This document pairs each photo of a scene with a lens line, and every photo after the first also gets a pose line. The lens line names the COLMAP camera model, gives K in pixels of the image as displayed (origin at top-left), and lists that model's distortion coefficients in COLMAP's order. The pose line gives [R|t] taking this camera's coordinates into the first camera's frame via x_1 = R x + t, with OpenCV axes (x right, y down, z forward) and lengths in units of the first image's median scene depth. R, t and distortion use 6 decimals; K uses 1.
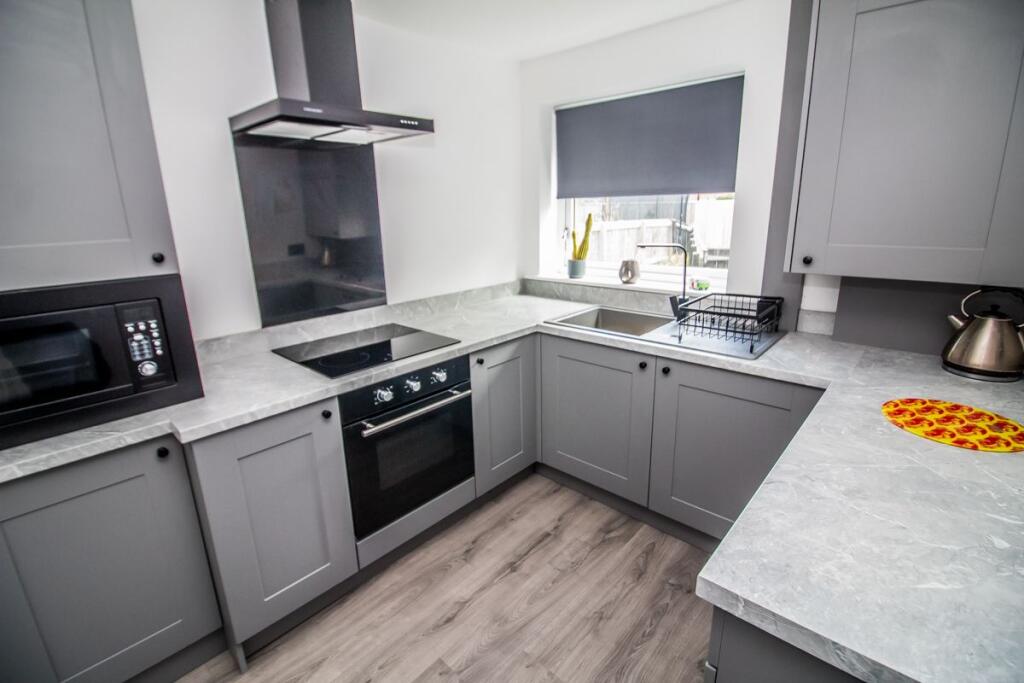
lens RADIAL K [[475.8, 0, 509.7], [0, 475.8, 342.6], [0, 0, 1]] dist [-0.012281, -0.005028]
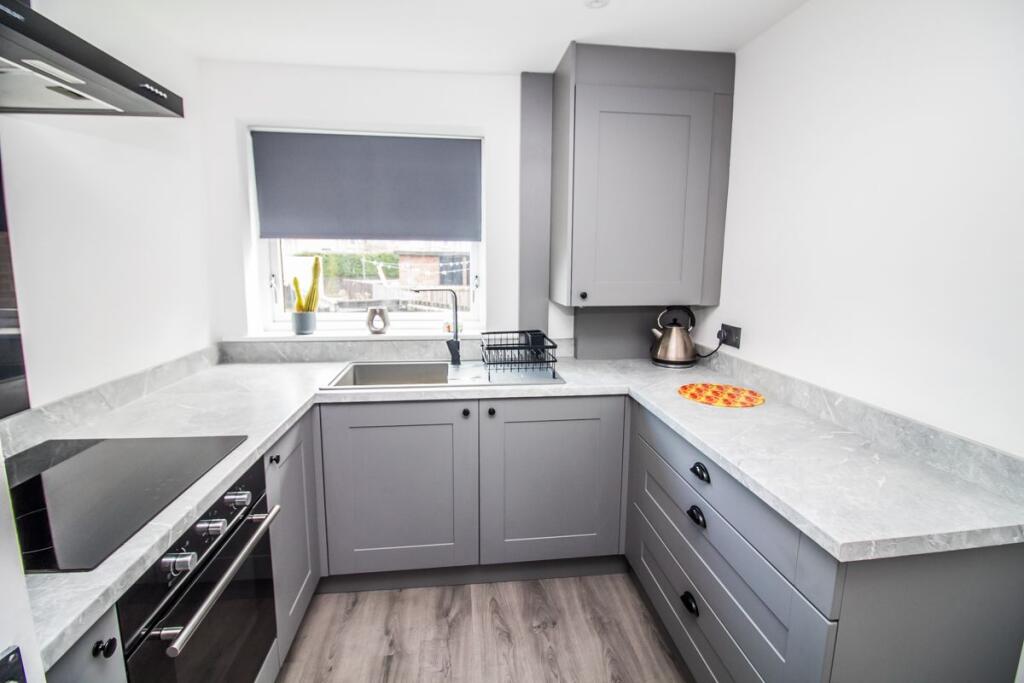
lens RADIAL K [[475.8, 0, 516.3], [0, 475.8, 335.0], [0, 0, 1]] dist [-0.012281, -0.005028]
pose [[0.635993, -0.088206, 0.766637, -0.328063], [0.188102, 0.981201, -0.043154, -0.038868], [-0.748419, 0.171652, 0.640628, 0.263296]]
